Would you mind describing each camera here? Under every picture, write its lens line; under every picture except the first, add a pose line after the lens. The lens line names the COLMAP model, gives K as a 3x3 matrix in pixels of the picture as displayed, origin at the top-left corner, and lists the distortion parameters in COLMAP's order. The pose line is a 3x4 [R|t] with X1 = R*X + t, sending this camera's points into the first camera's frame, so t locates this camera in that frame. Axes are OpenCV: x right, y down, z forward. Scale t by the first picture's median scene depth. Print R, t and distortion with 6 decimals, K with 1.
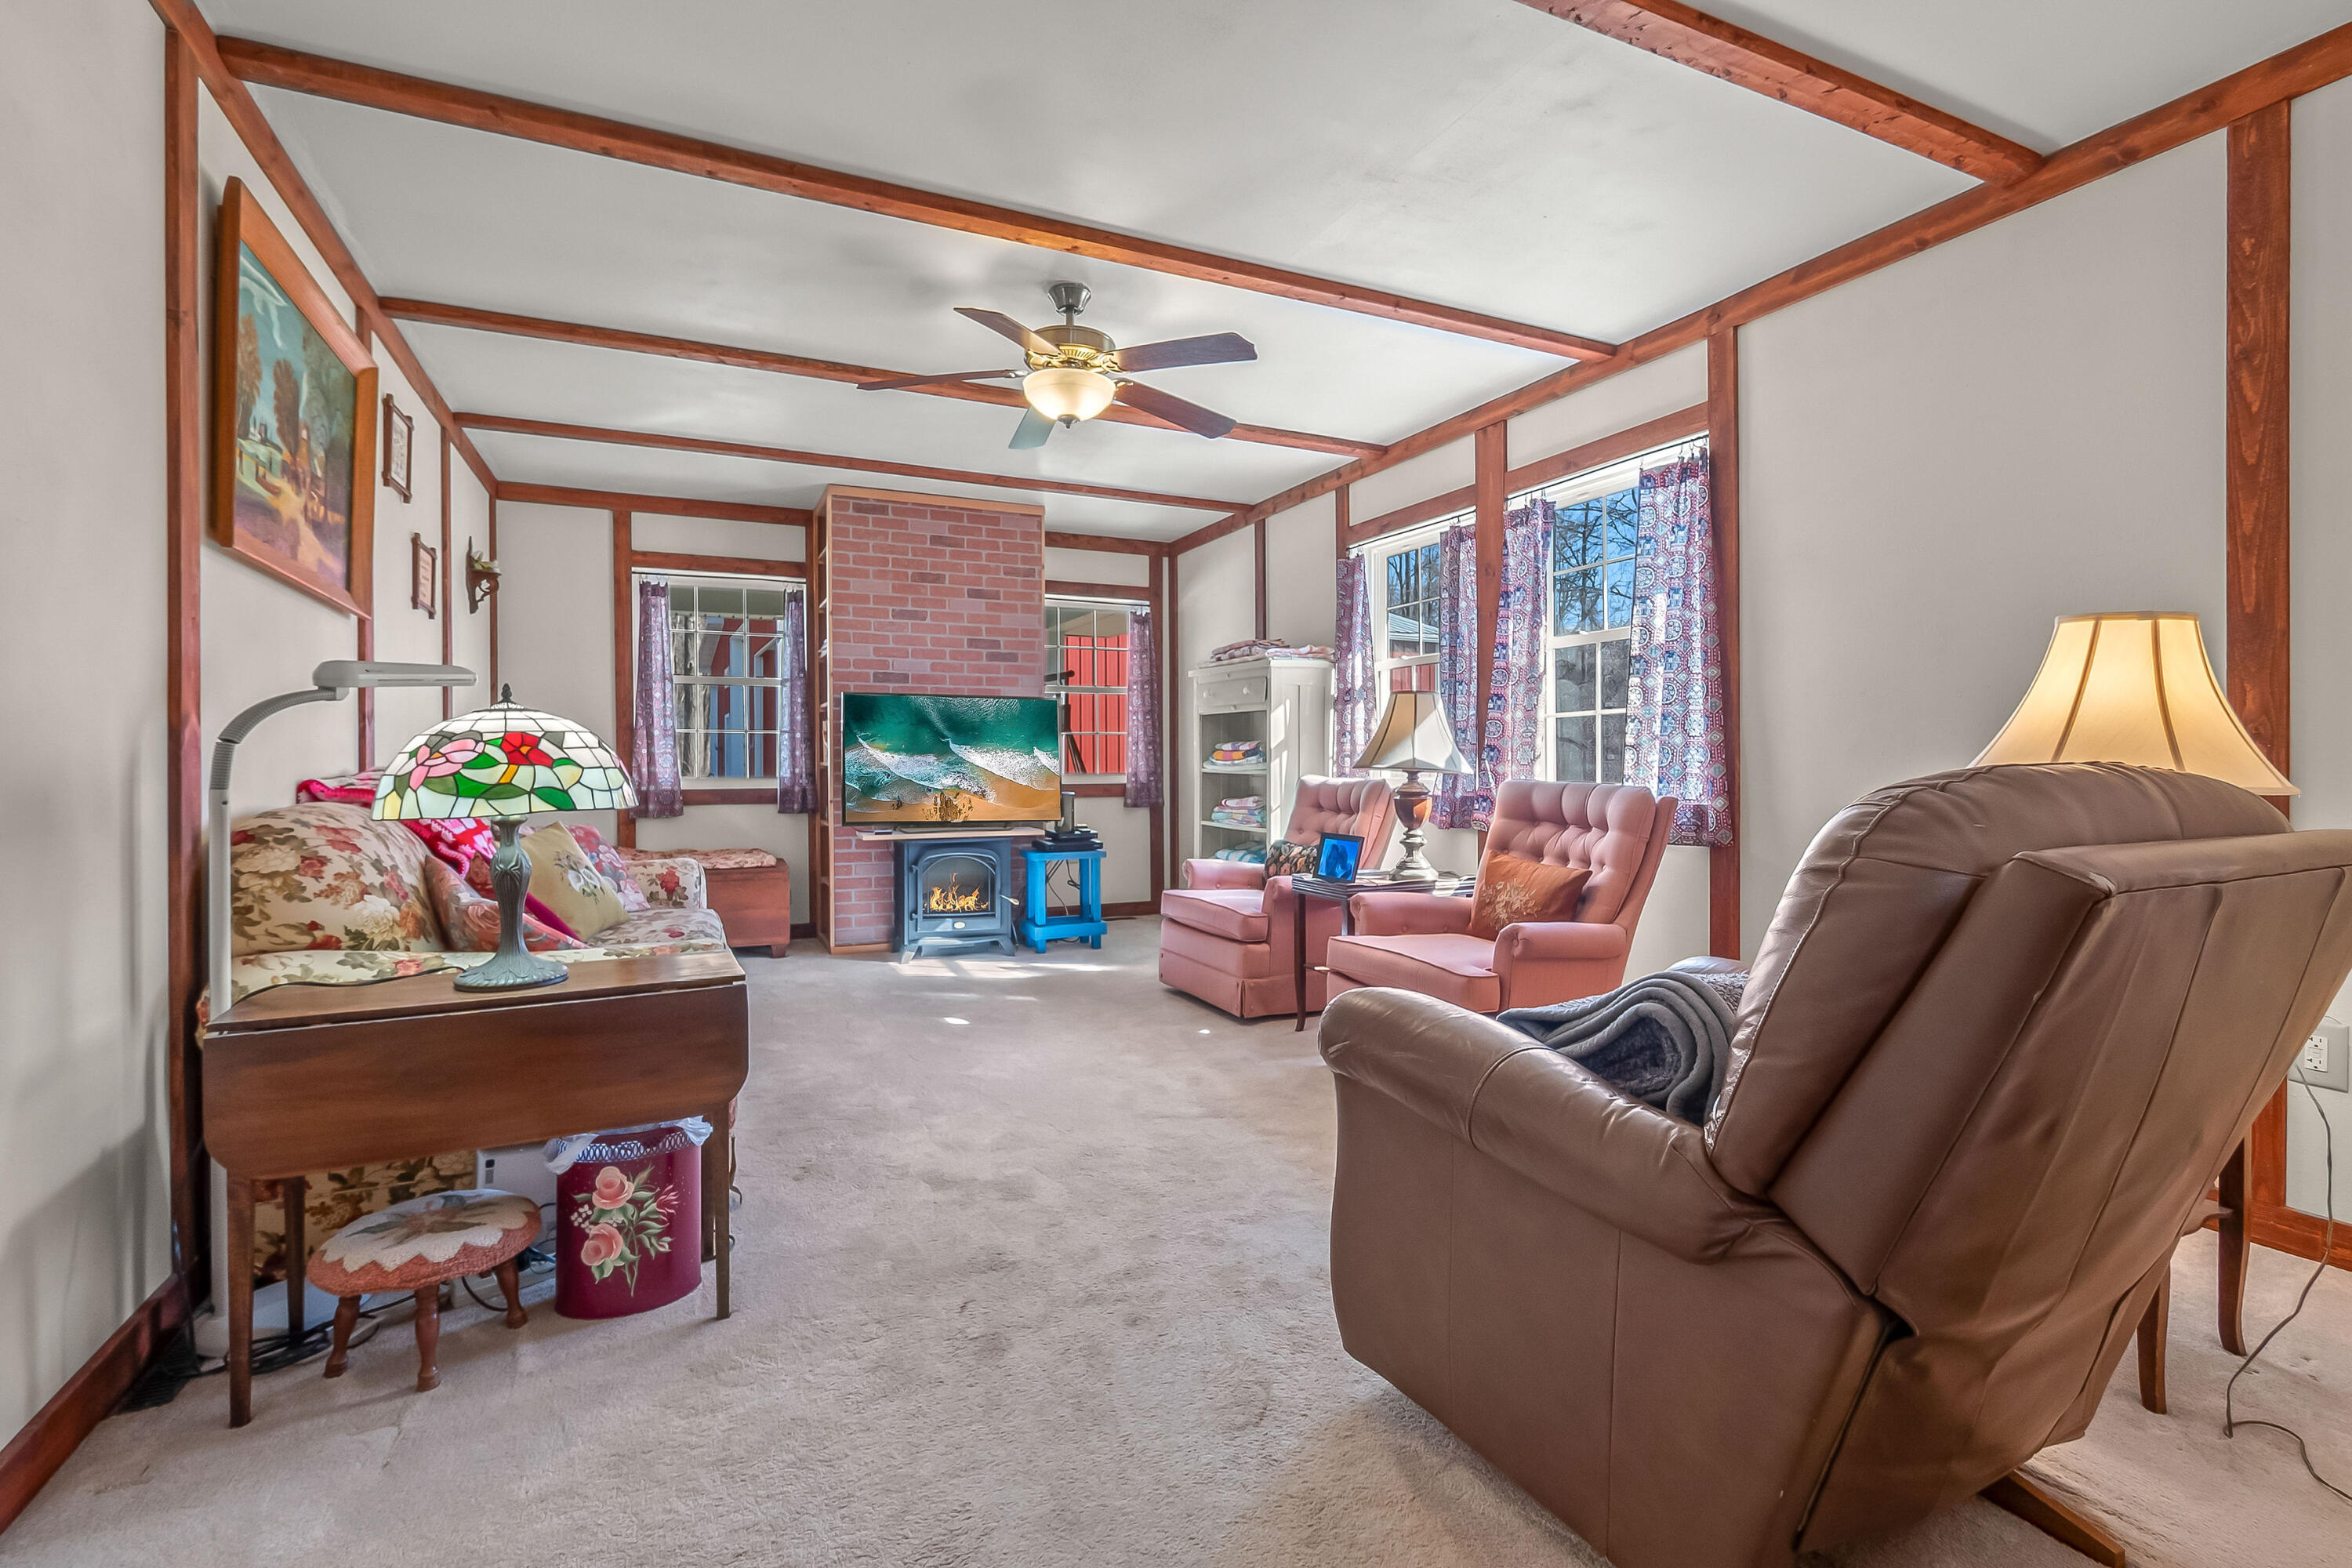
lens RADIAL K [[1046.6, 0, 1143.3], [0, 1046.6, 770.5], [0, 0, 1]] dist [0.000517, 0.000041]
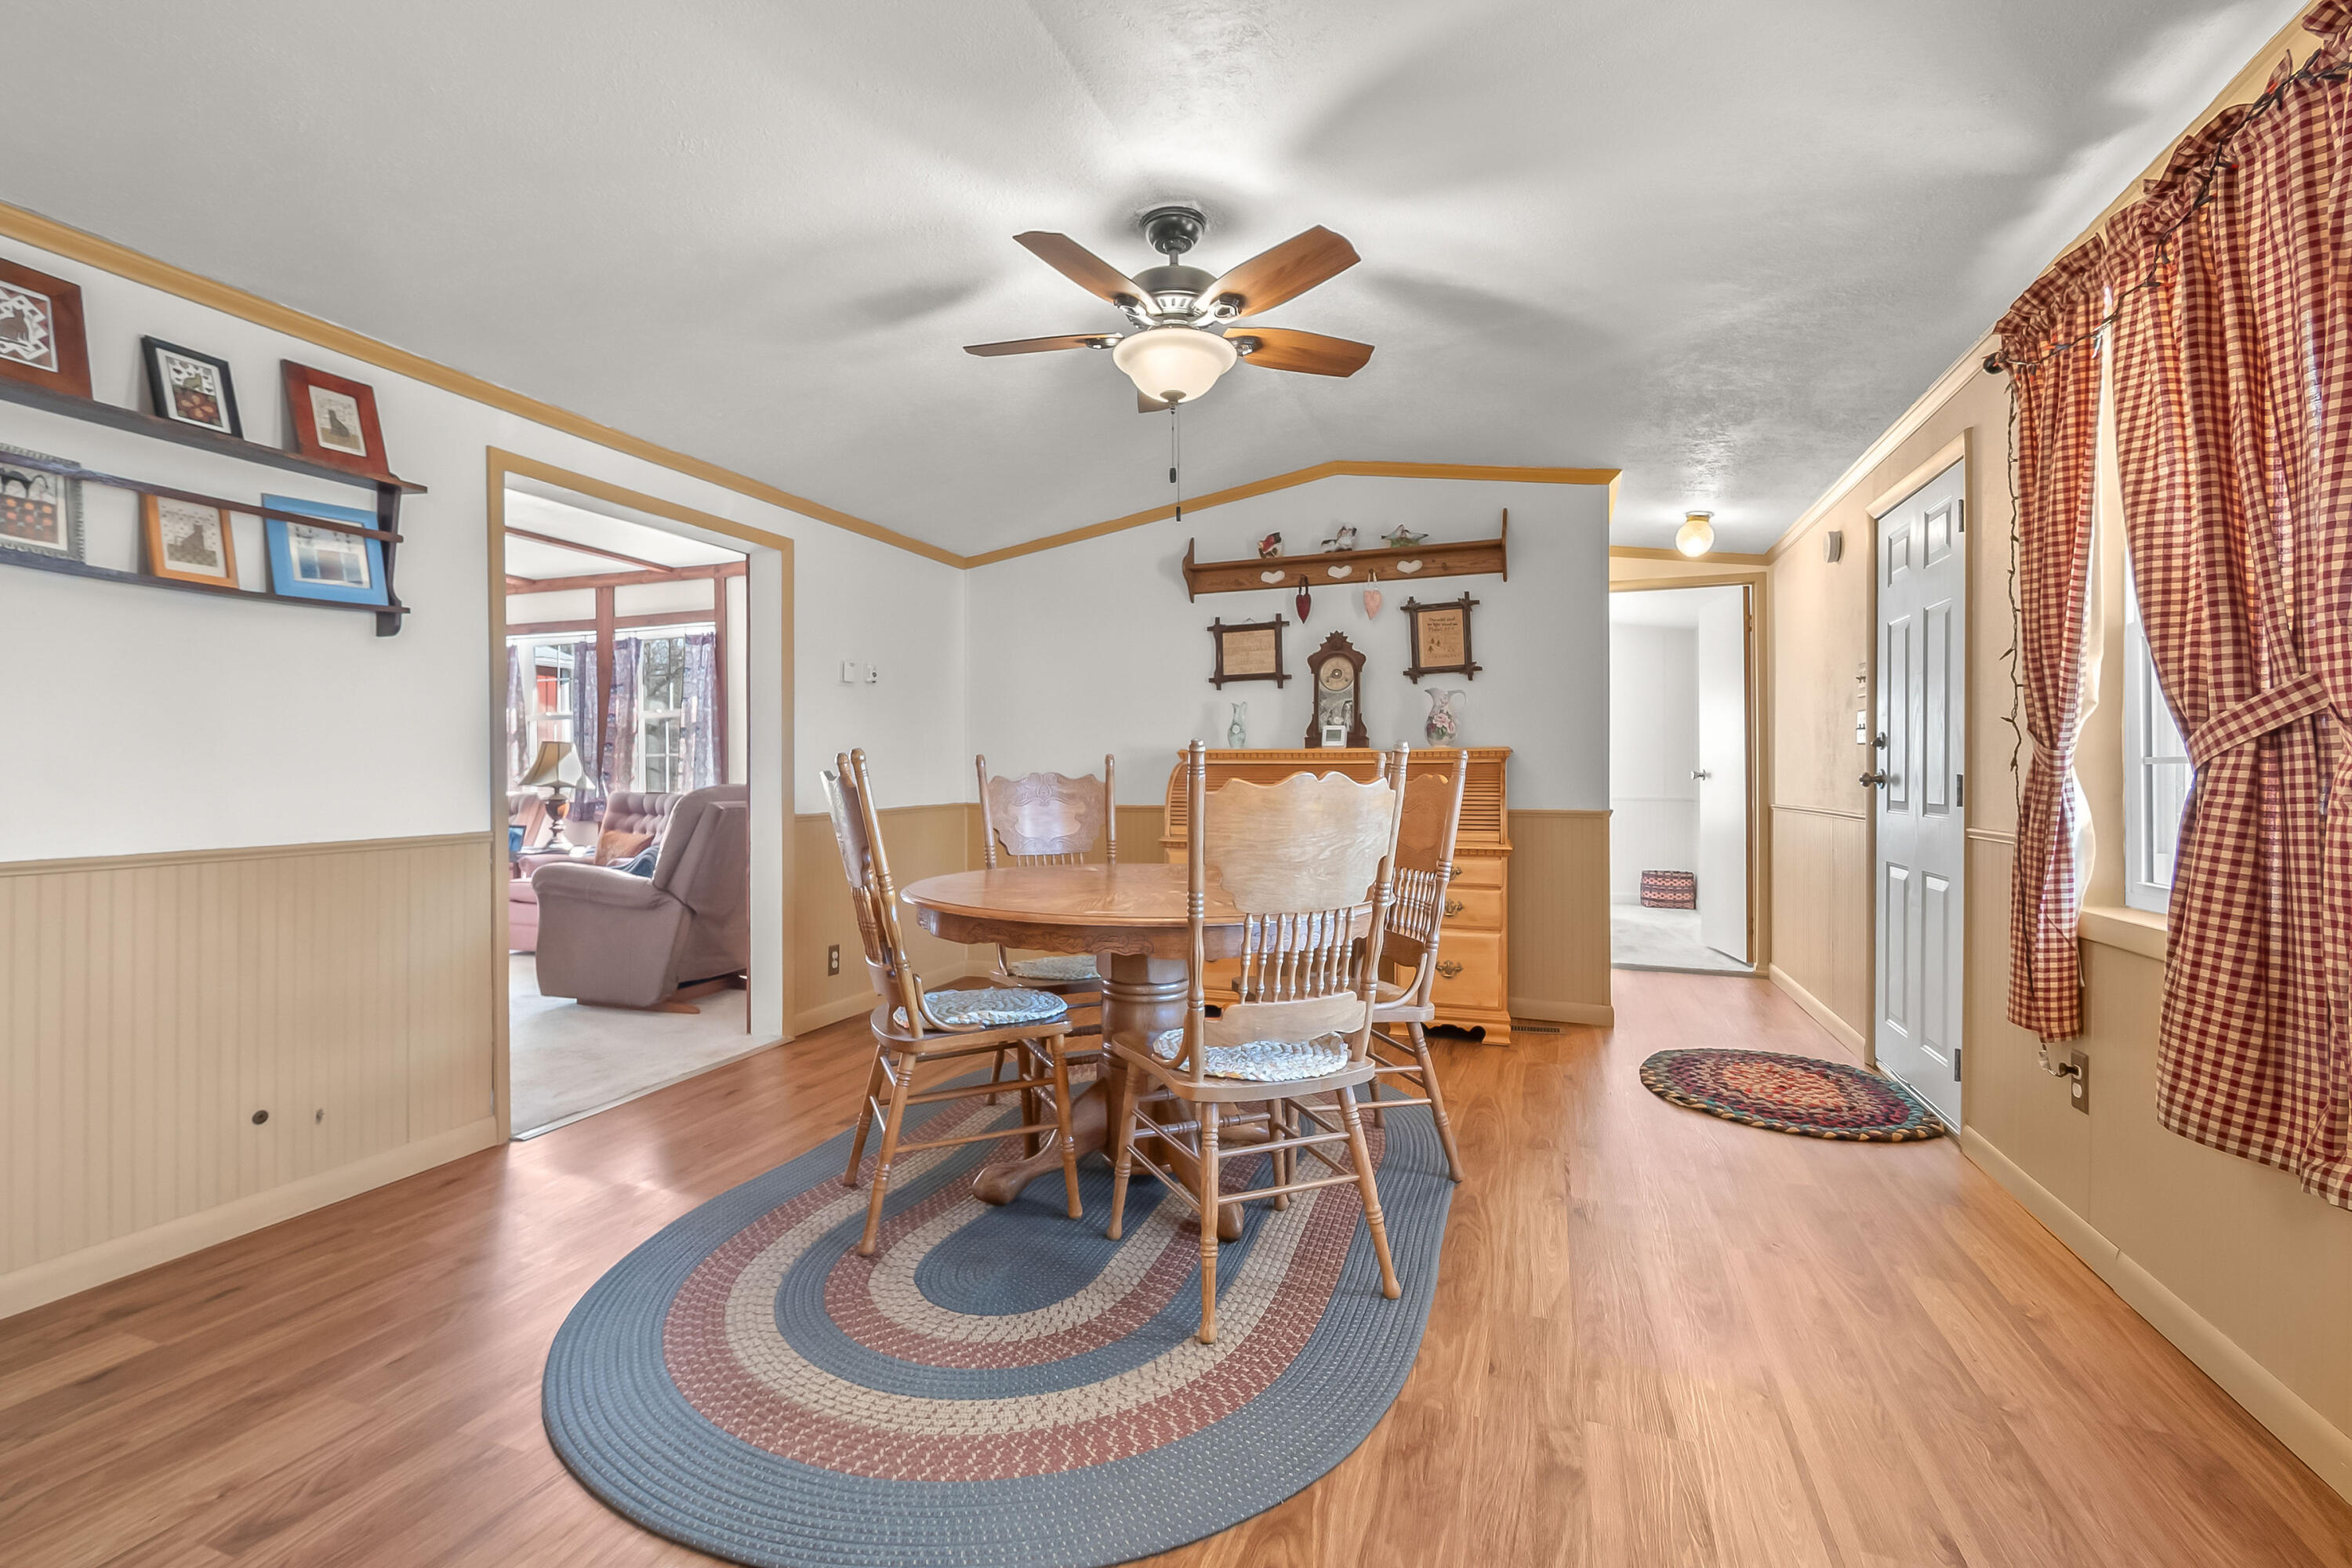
lens RADIAL K [[1046.6, 0, 1143.3], [0, 1046.6, 770.5], [0, 0, 1]] dist [0.000517, 0.000041]
pose [[0.710381, 0.001569, 0.703816, -0.274746], [0.009813, 0.999878, -0.012133, 0.003288], [-0.703749, 0.015526, 0.710279, -0.923112]]
